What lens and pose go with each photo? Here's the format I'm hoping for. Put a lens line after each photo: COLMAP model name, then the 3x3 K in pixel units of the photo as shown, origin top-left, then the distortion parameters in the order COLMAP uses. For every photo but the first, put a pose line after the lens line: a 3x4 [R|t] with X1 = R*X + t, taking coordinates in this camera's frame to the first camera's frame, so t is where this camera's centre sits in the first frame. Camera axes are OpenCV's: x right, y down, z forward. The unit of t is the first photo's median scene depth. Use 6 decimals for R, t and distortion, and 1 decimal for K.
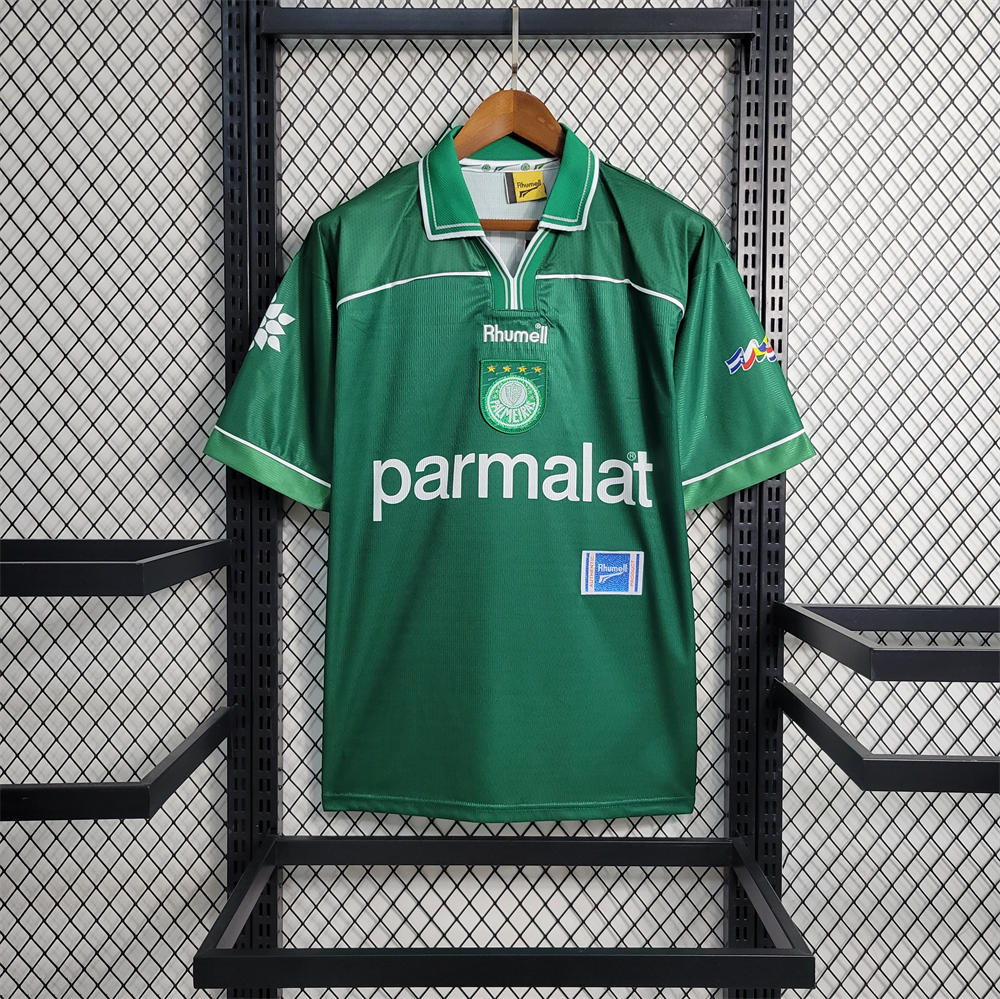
lens RADIAL K [[1010.3, 0, 508.7], [0, 1010.3, 500.6], [0, 0, 1]] dist [0.015842, 0.000000]
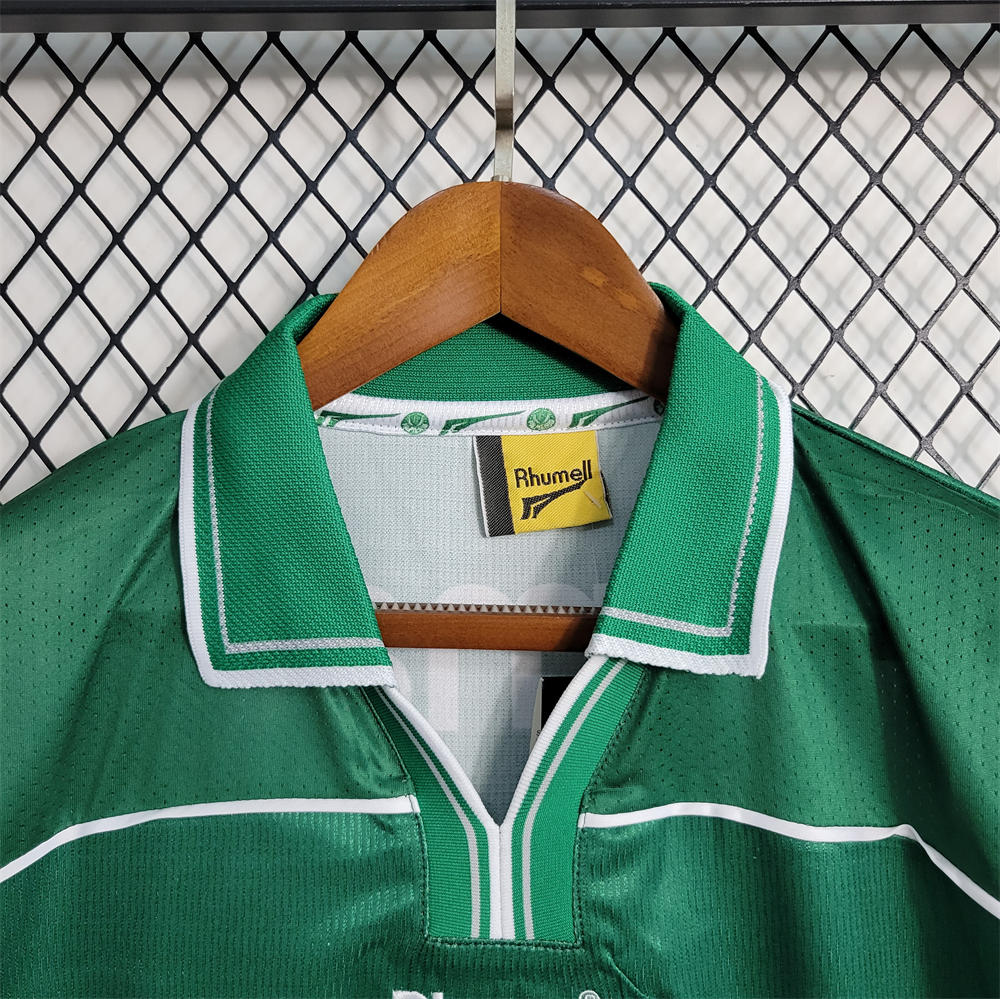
lens RADIAL K [[1010.3, 0, 495.9], [0, 1010.3, 496.6], [0, 0, 1]] dist [0.015842, 0.000000]
pose [[0.999703, 0.000877, -0.024373, 0.010264], [-0.003388, 0.994658, -0.103174, -0.278814], [0.024152, 0.103226, 0.994365, 0.705124]]
